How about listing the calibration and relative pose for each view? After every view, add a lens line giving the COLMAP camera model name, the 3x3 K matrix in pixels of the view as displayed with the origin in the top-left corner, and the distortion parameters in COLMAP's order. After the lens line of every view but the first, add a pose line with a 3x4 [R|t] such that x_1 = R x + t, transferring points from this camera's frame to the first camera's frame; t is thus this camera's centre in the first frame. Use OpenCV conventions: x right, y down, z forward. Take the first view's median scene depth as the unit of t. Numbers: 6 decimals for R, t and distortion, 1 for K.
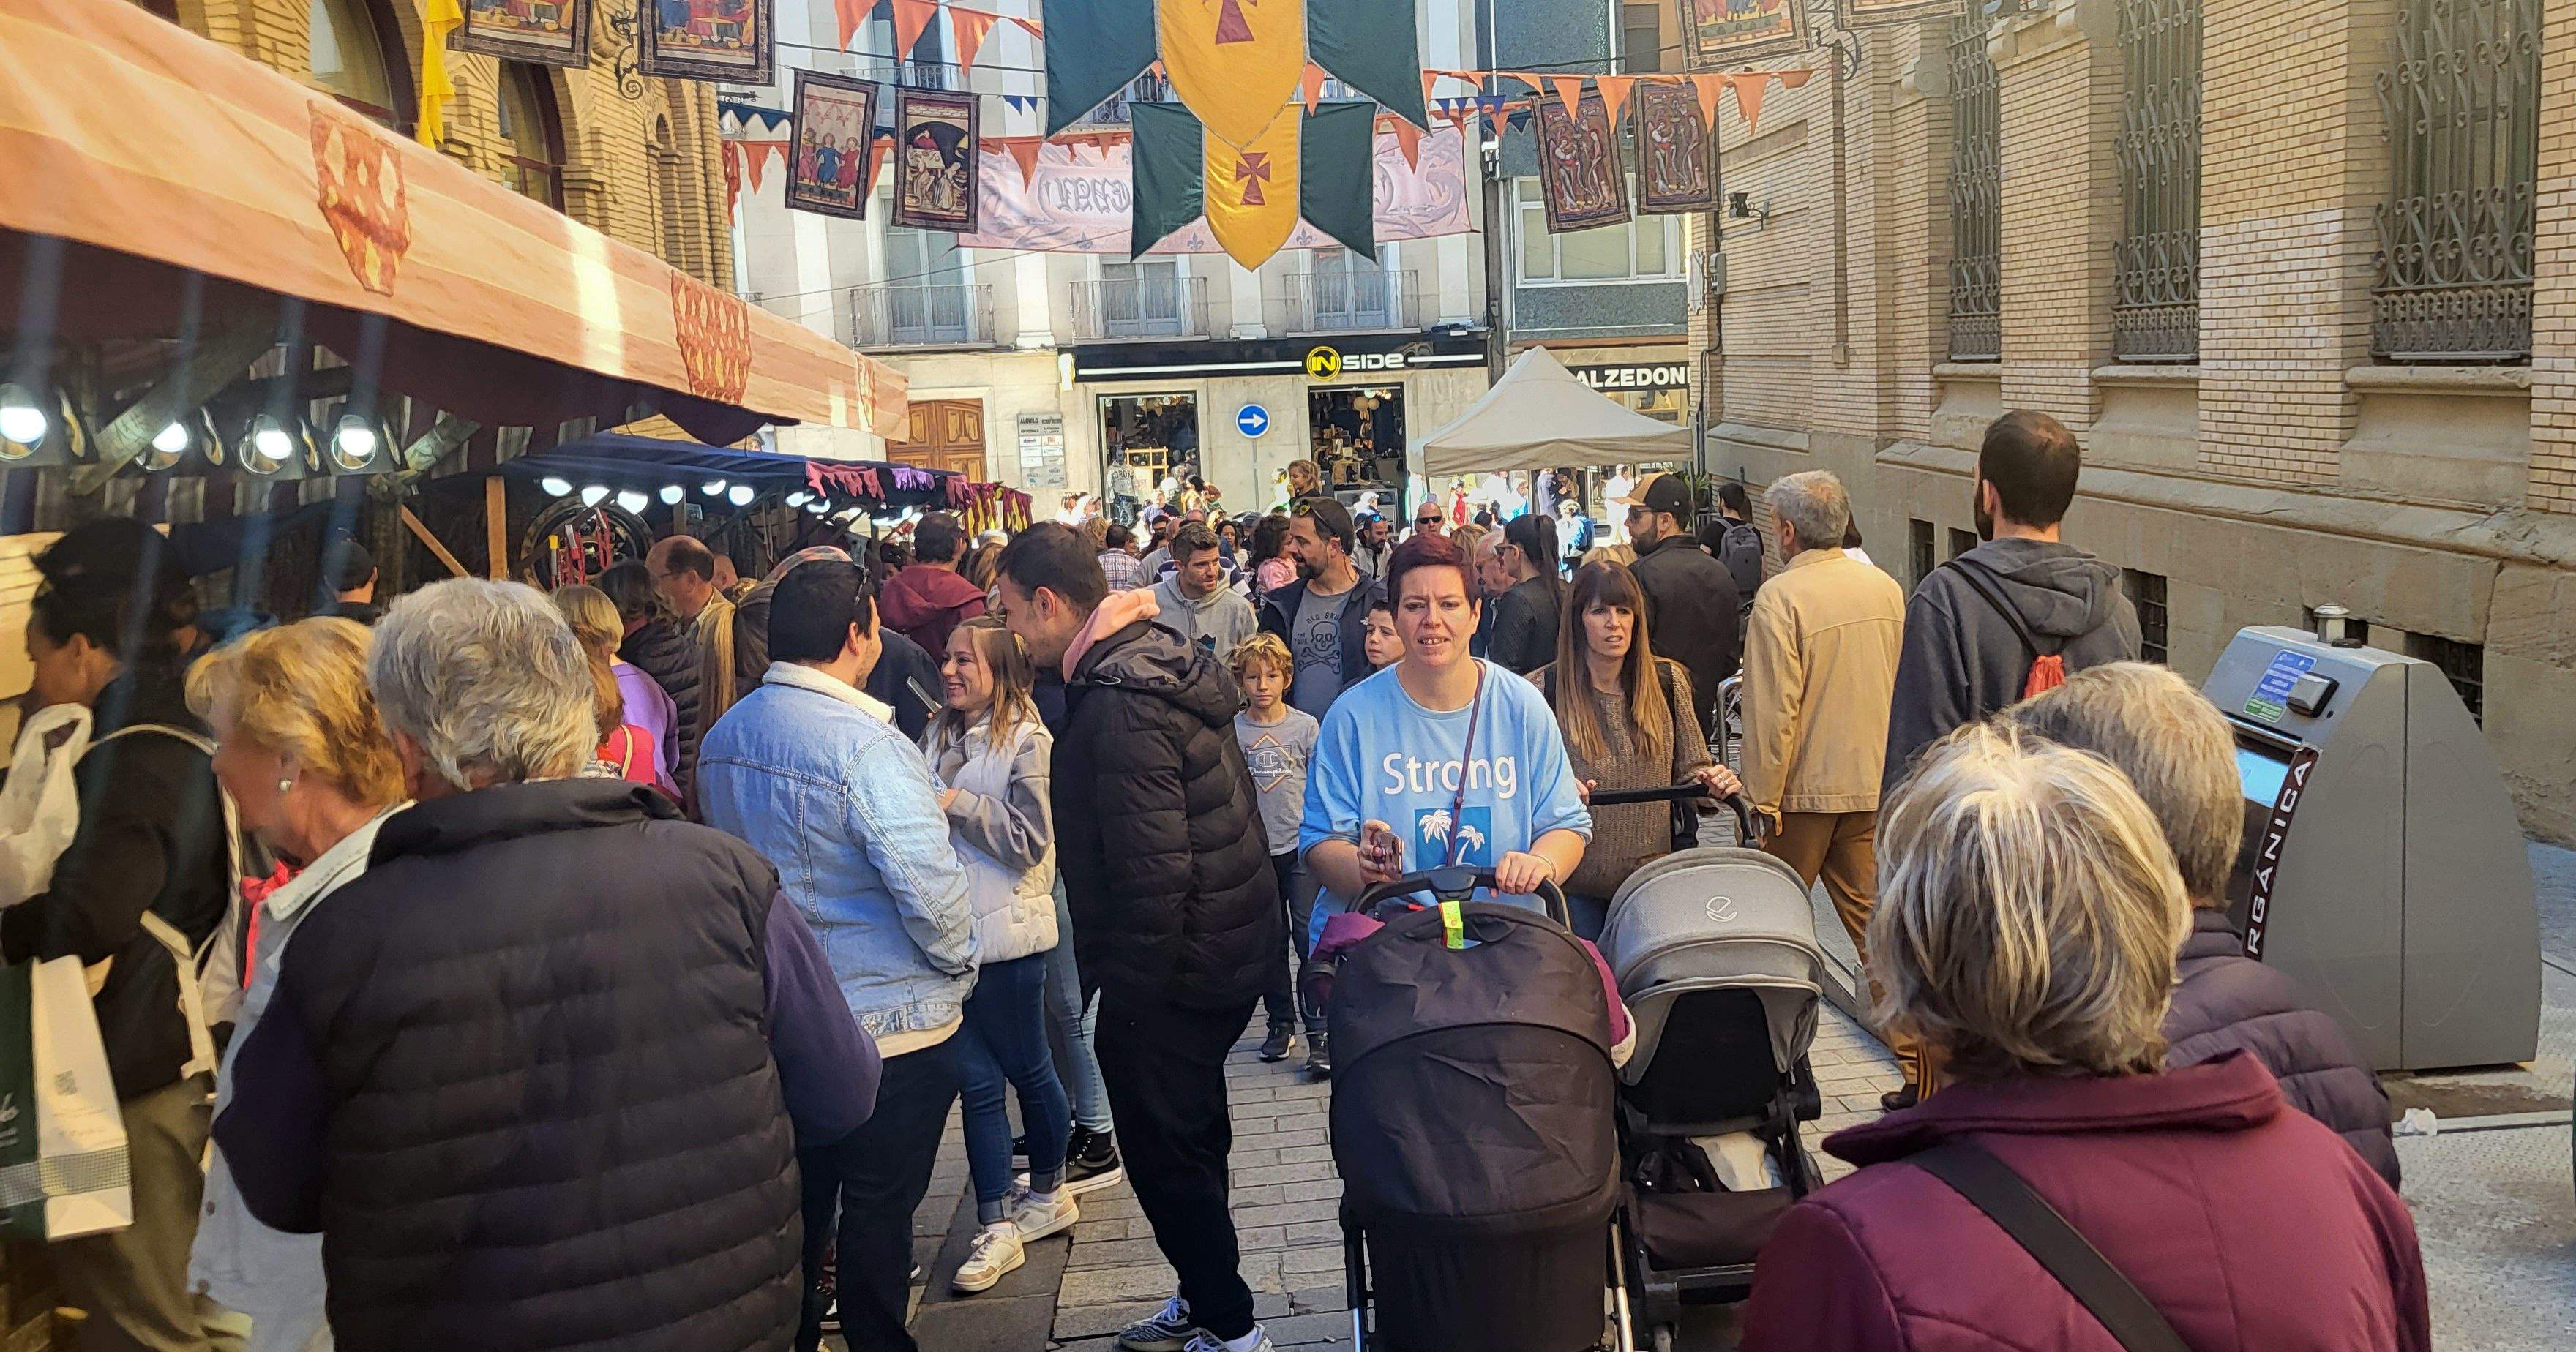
lens RADIAL K [[2235.0, 0, 1433.7], [0, 2235.0, 643.4], [0, 0, 1]] dist [0.061771, -0.000547]
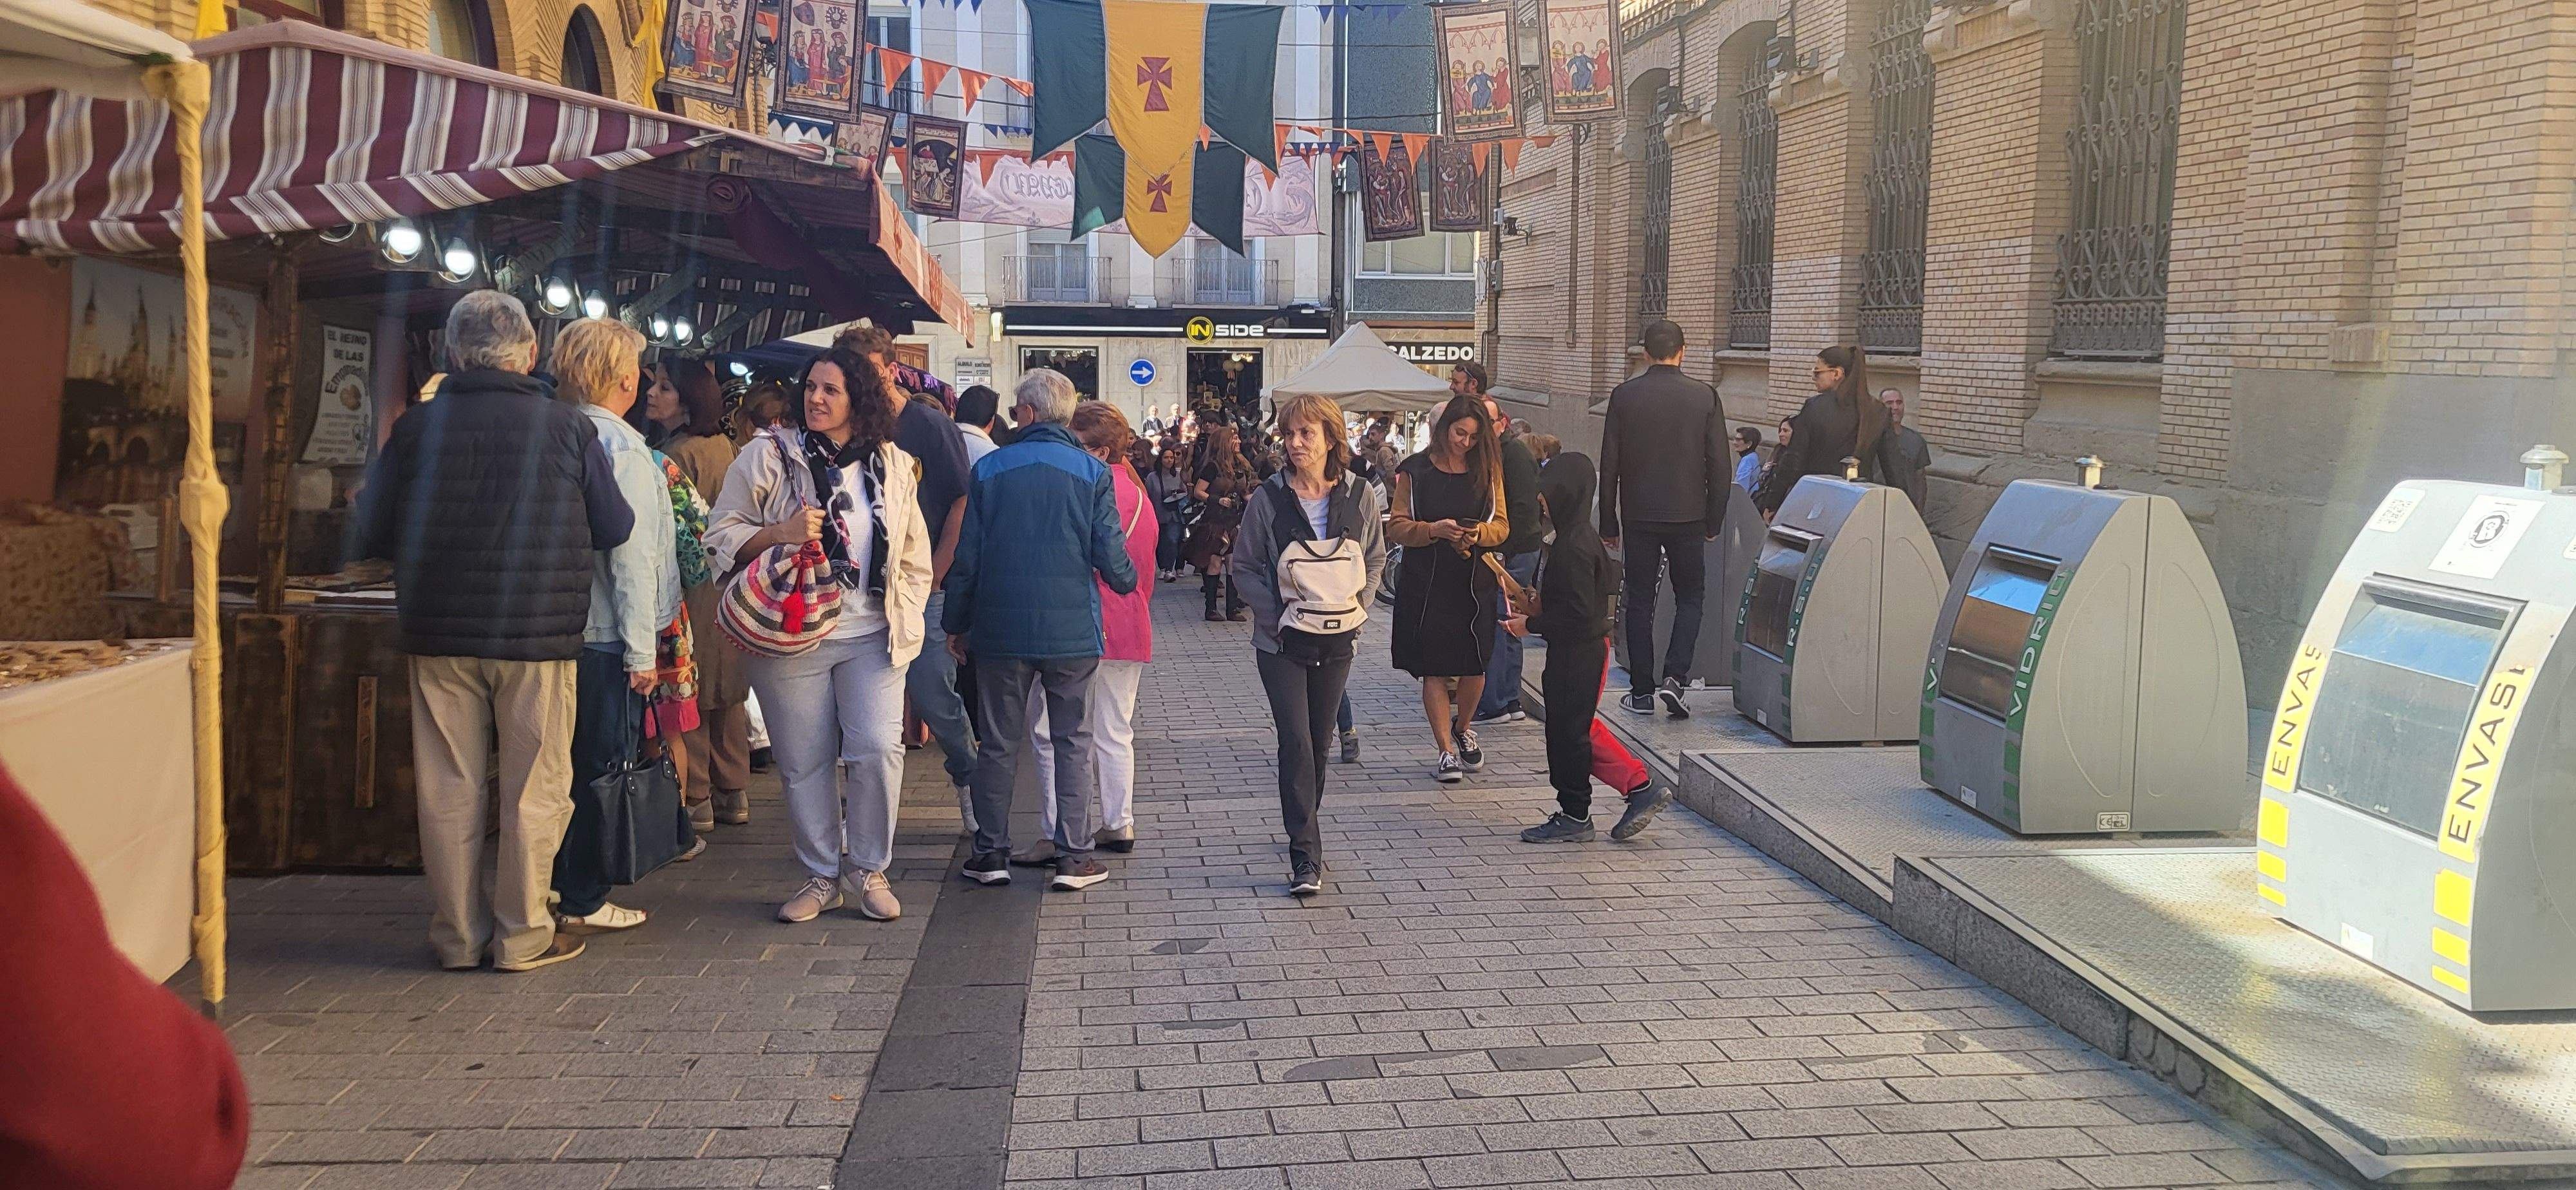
lens RADIAL K [[1964.6, 0, 1310.8], [0, 1964.6, 554.0], [0, 0, 1]] dist [0.075069, -0.051051]
pose [[0.998732, 0.048524, 0.013385, 0.009528], [-0.048295, 0.998689, -0.016939, 0.036208], [-0.014189, 0.016272, 0.999767, -0.233503]]
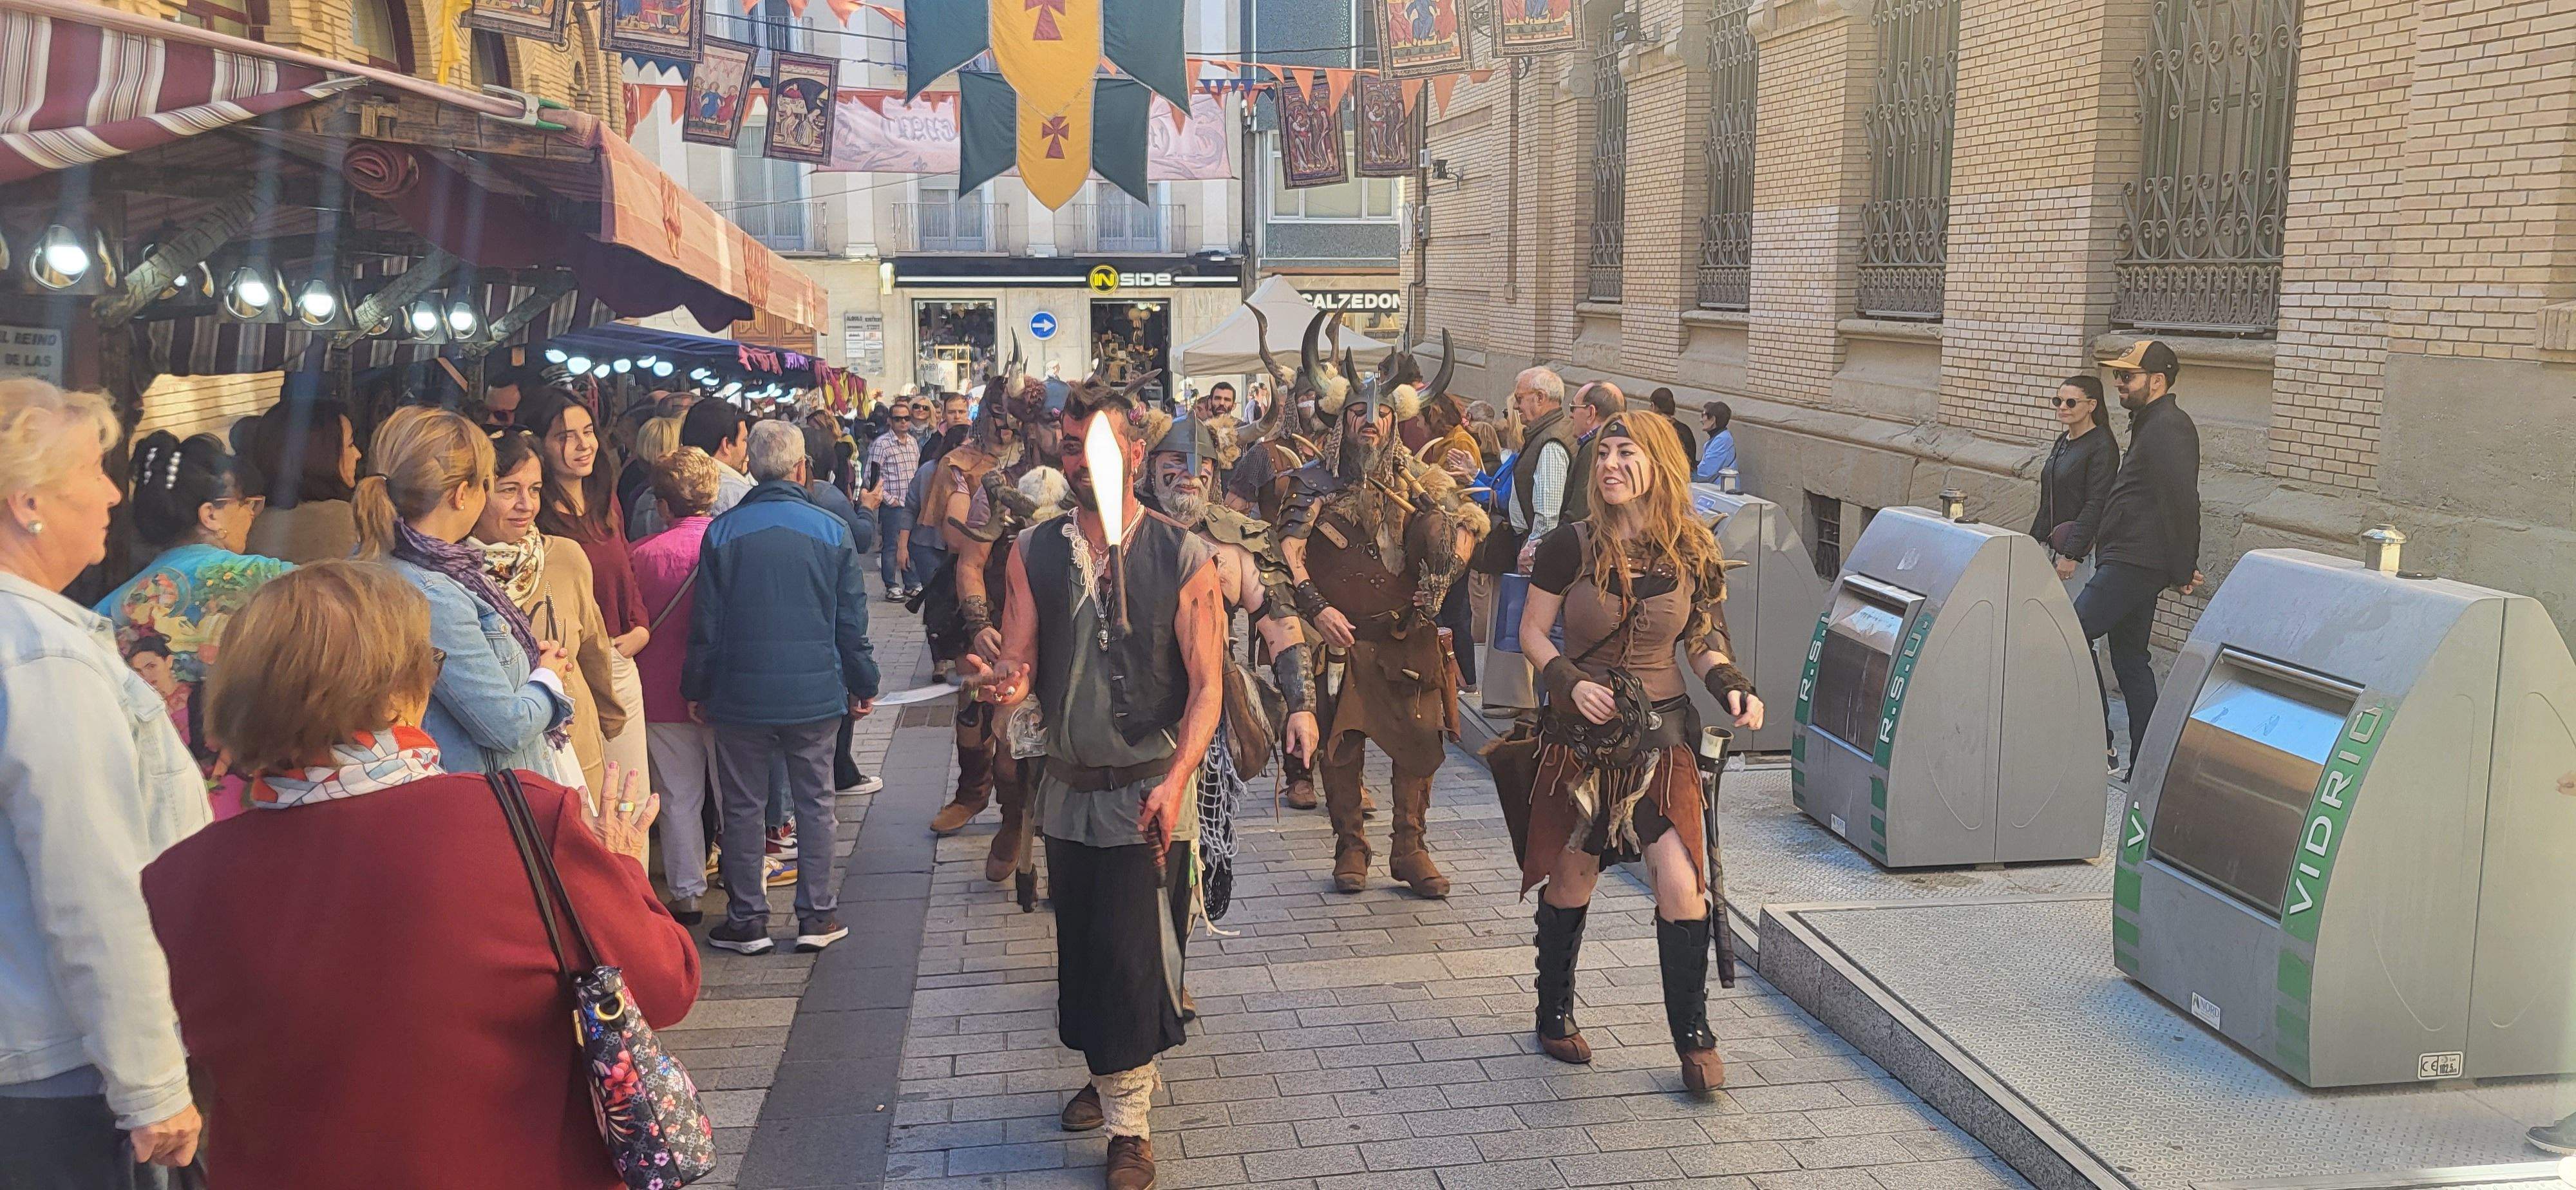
lens RADIAL K [[1964.6, 0, 1278.2], [0, 1964.6, 578.8], [0, 0, 1]] dist [0.075069, -0.051051]
pose [[0.998485, 0.032278, 0.044558, 0.004214], [-0.033406, 0.999134, 0.024805, 0.011804], [-0.043718, -0.026256, 0.998699, -0.127871]]
